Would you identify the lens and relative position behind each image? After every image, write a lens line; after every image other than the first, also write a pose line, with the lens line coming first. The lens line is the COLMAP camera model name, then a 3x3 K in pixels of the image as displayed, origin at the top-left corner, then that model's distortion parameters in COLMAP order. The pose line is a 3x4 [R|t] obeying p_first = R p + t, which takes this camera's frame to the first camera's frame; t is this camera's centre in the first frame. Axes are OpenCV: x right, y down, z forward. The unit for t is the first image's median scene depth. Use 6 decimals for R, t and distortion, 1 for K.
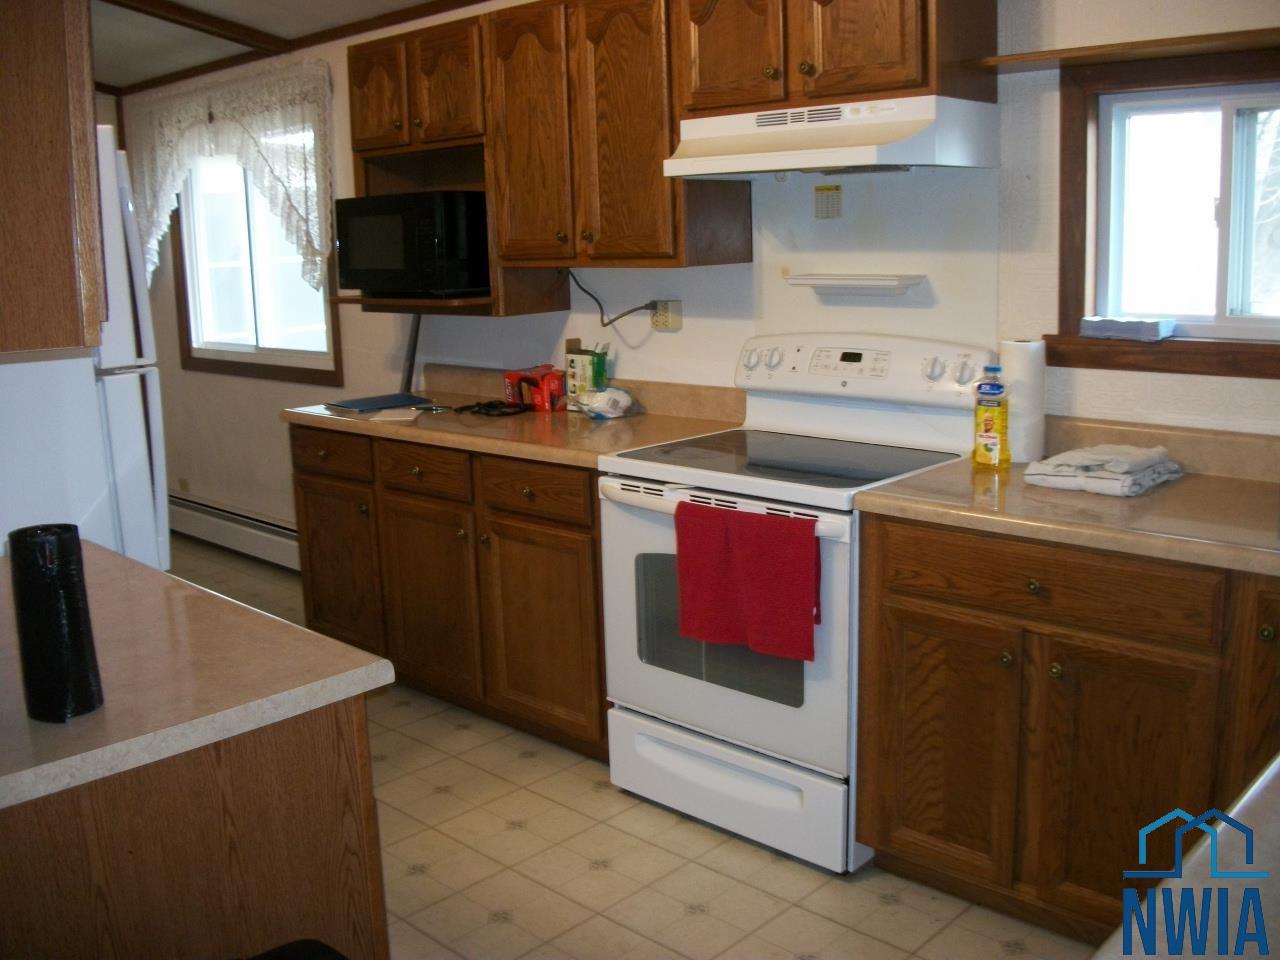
lens RADIAL K [[1221.4, 0, 642.9], [0, 1221.4, 435.1], [0, 0, 1]] dist [-0.121169, -0.000737]
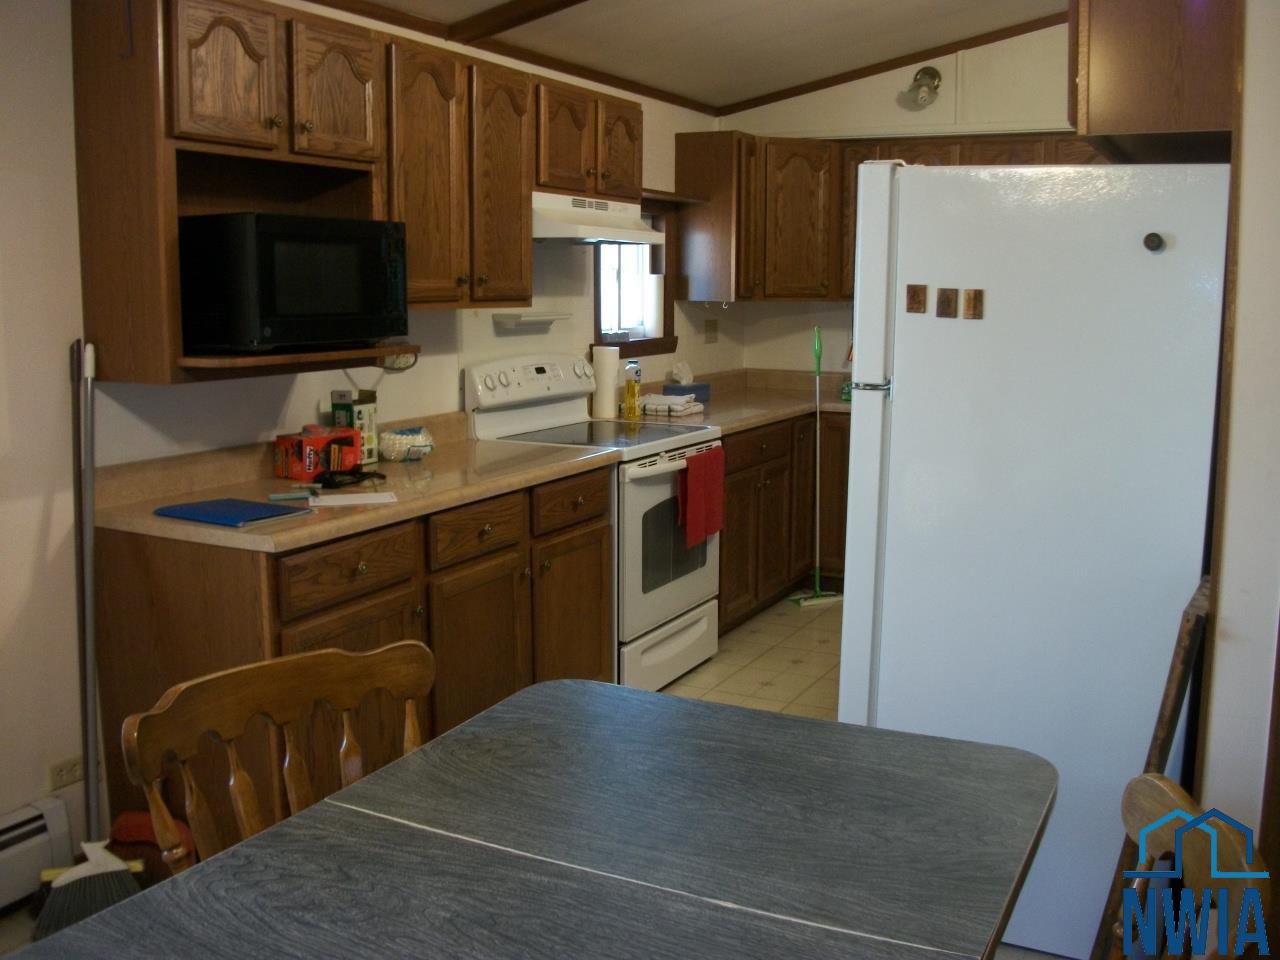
lens RADIAL K [[1221.4, 0, 642.9], [0, 1221.4, 435.1], [0, 0, 1]] dist [-0.121169, -0.000737]
pose [[-0.272956, -0.090044, 0.957803, -1.241998], [0.160448, 0.977404, 0.137612, -0.168017], [-0.948552, 0.191240, -0.252341, 1.266618]]
